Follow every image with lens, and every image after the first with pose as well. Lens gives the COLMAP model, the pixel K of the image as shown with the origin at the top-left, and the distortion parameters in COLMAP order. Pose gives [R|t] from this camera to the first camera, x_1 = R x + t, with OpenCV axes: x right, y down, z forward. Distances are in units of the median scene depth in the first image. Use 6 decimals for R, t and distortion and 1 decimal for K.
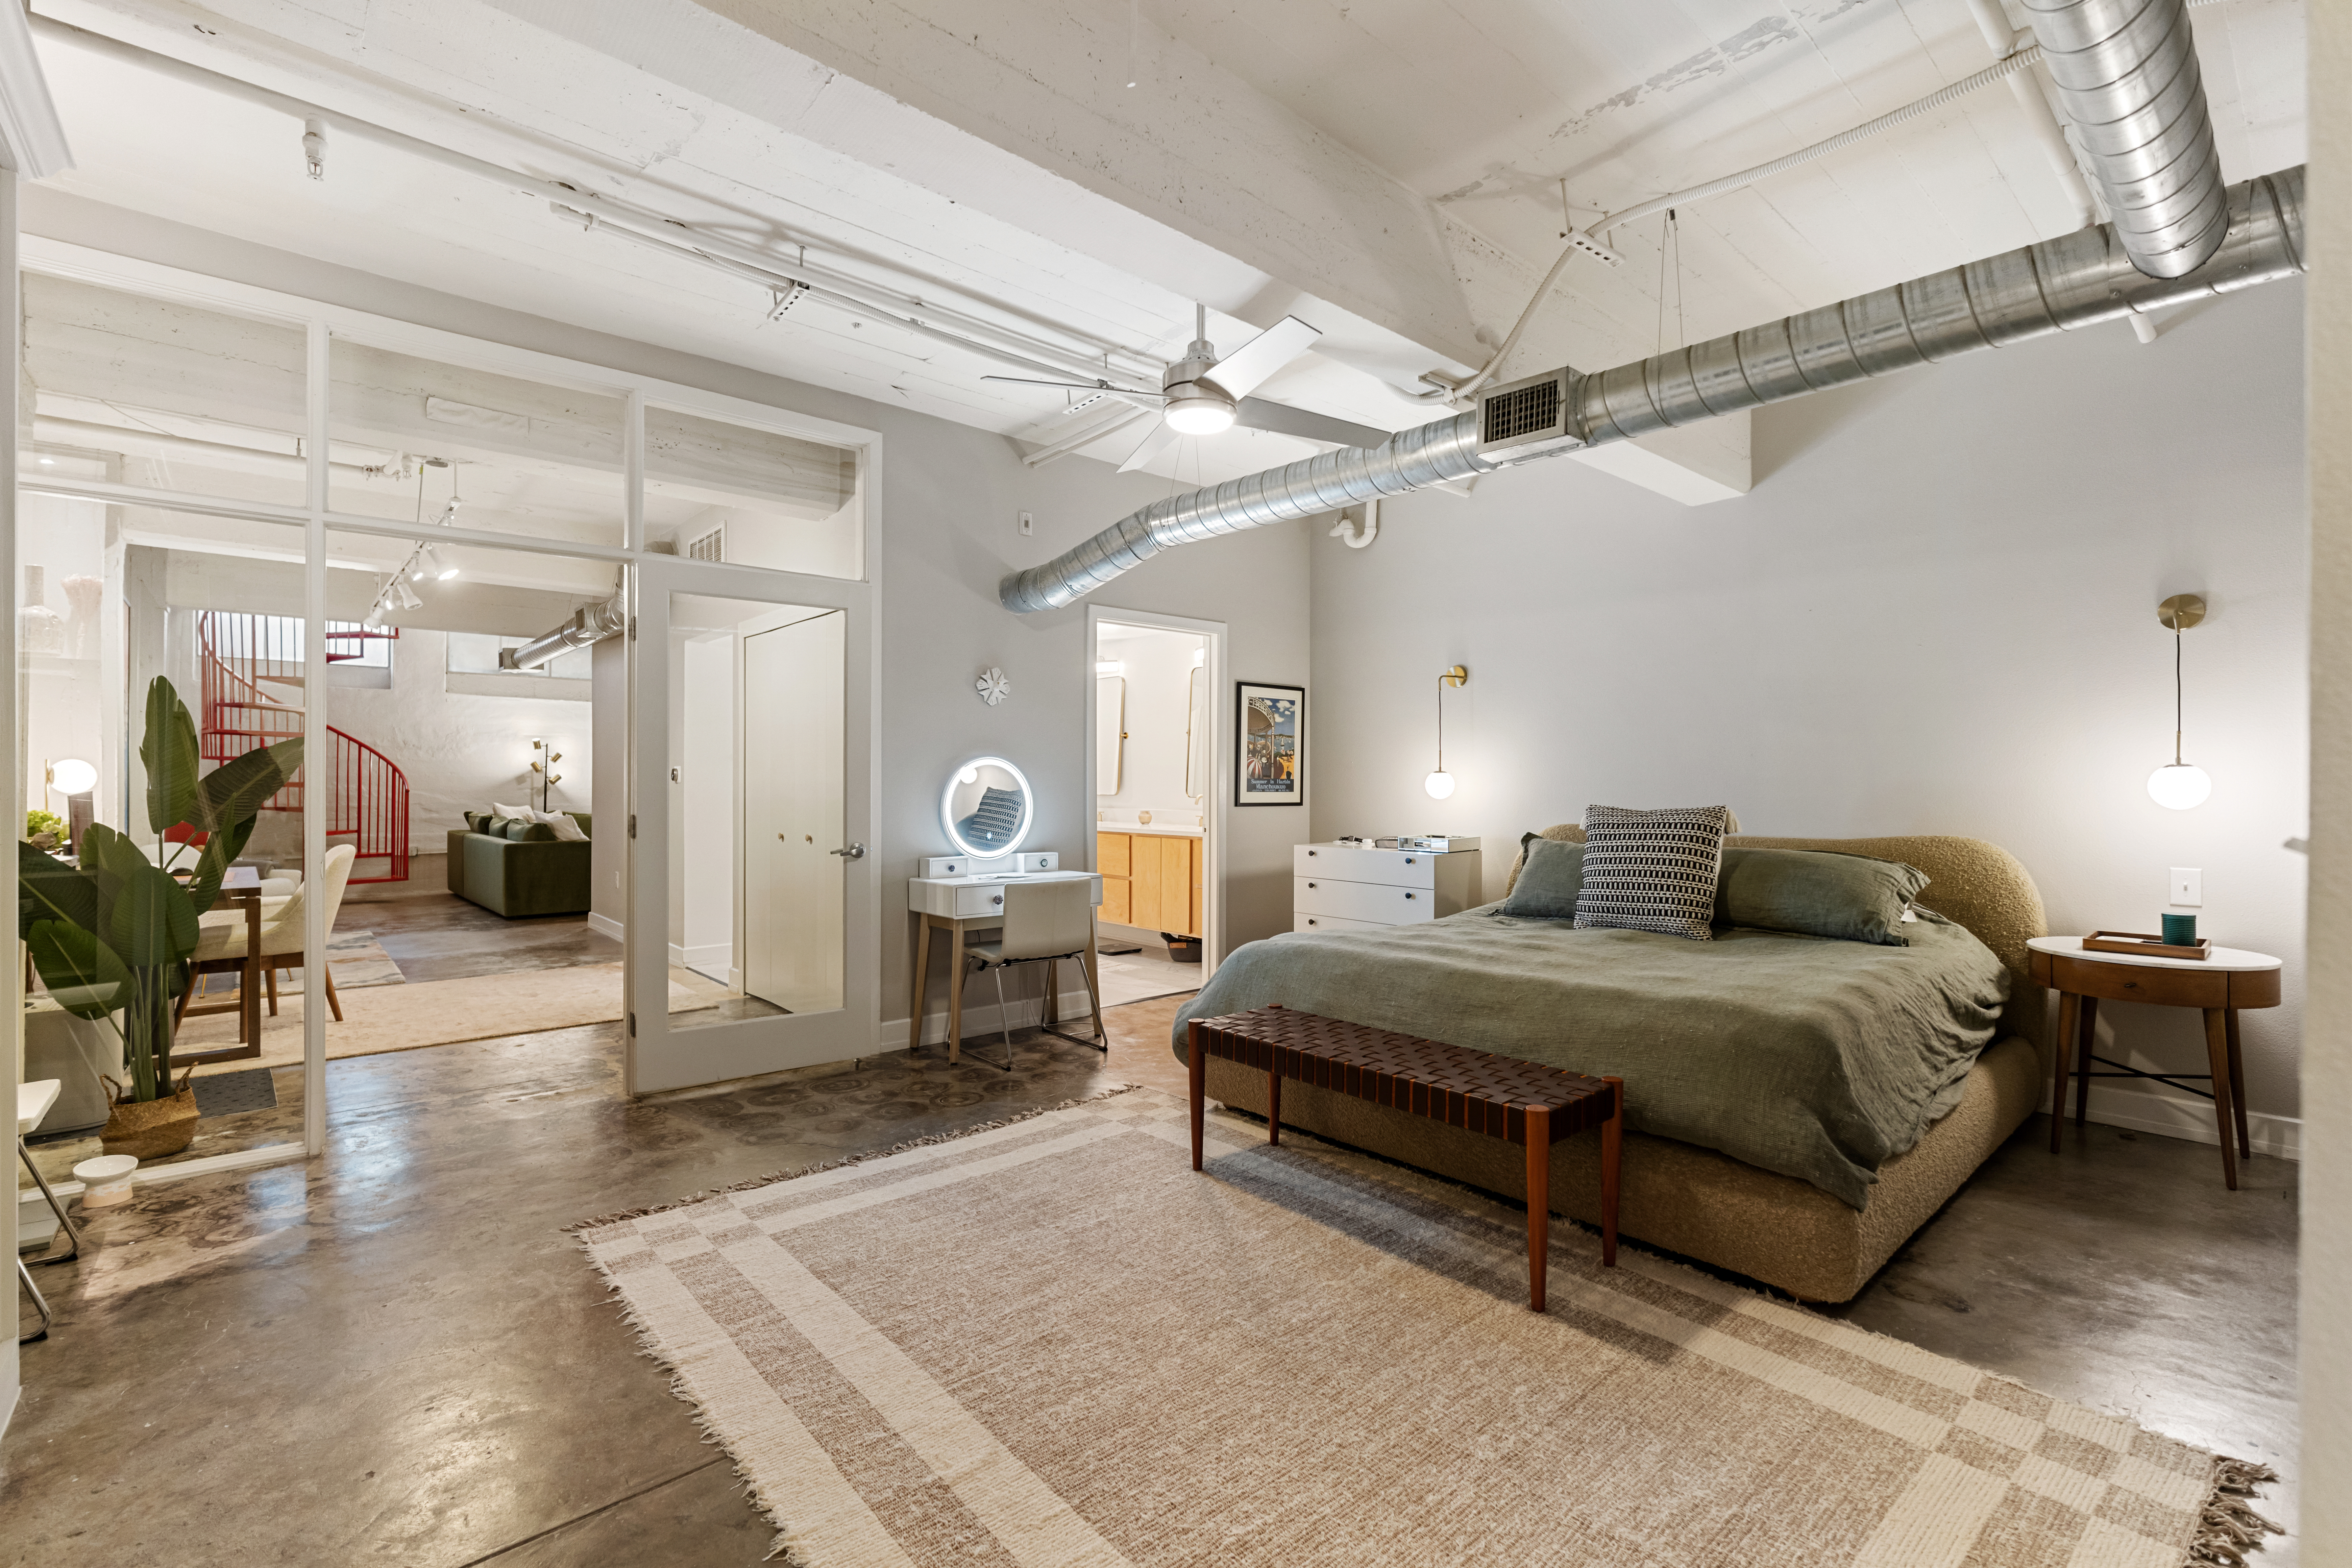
lens RADIAL K [[1047.8, 0, 1176.9], [0, 1047.8, 779.4], [0, 0, 1]] dist [-0.002989, 0.000568]
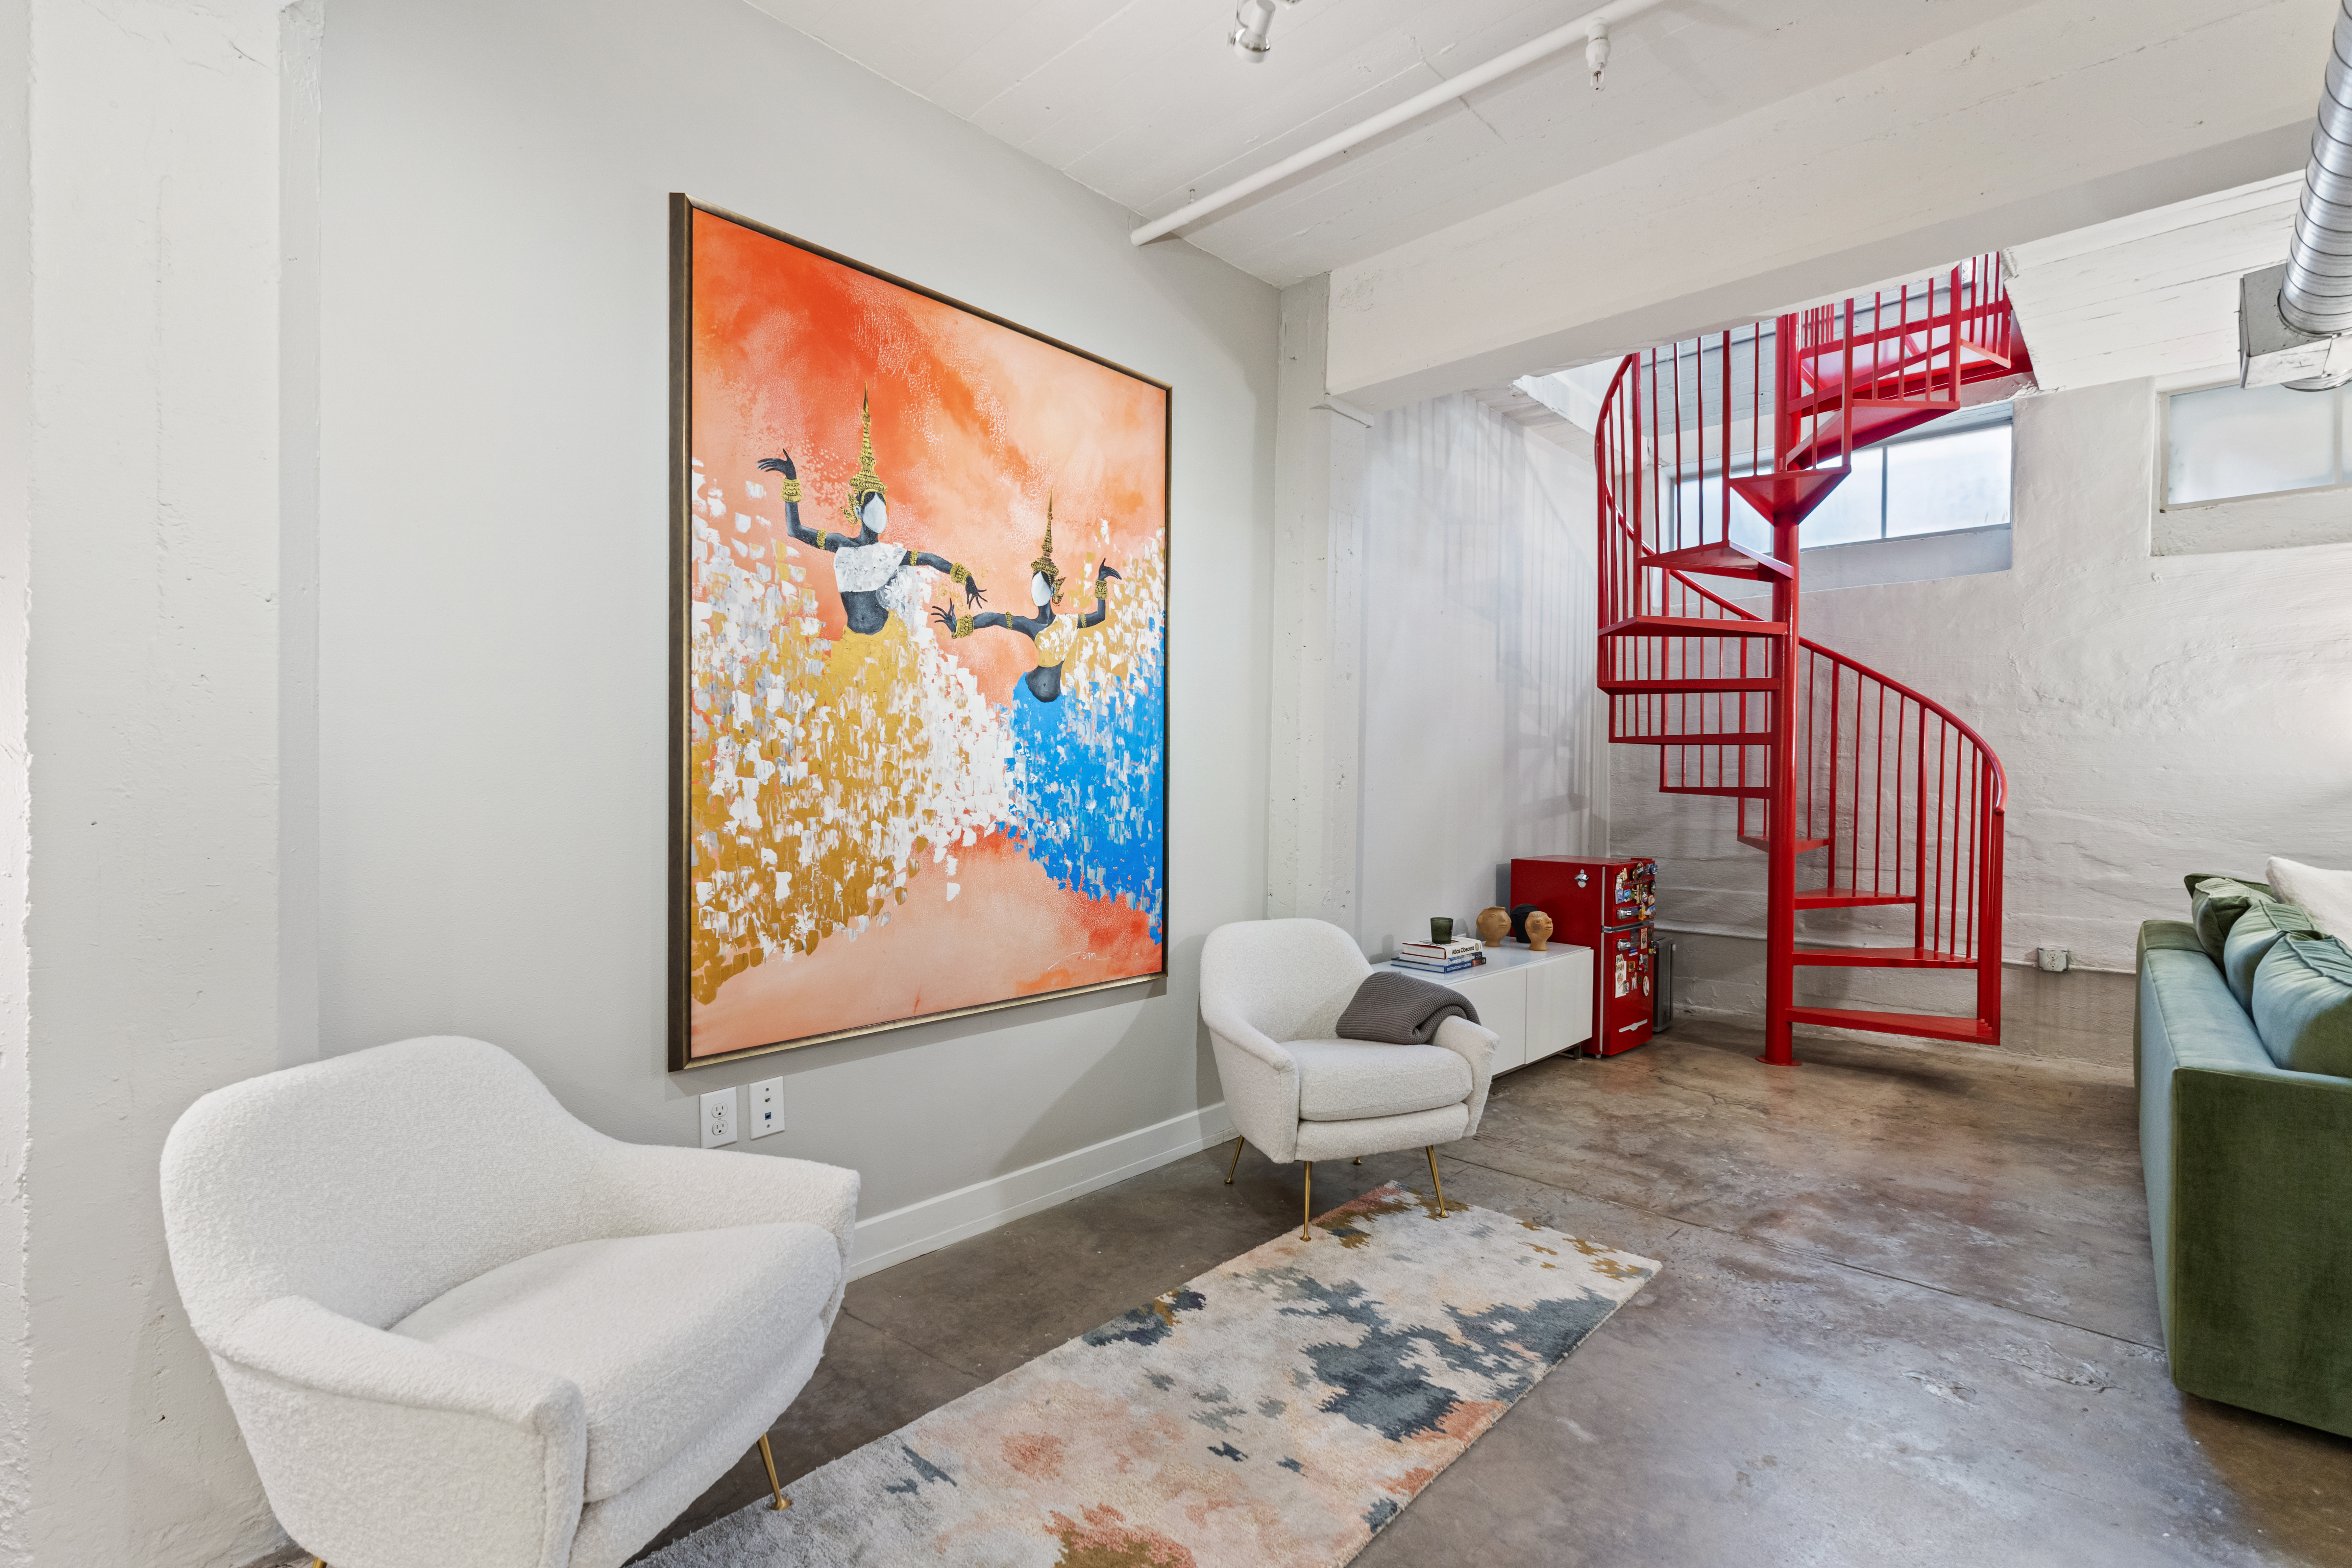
lens RADIAL K [[1047.8, 0, 1177.0], [0, 1047.8, 791.1], [0, 0, 1]] dist [-0.002989, 0.000568]
pose [[0.096257, 0.006541, -0.995335, -0.372145], [-0.015261, 0.999871, 0.005095, 0.006447], [0.995239, 0.014699, 0.096345, 0.644333]]
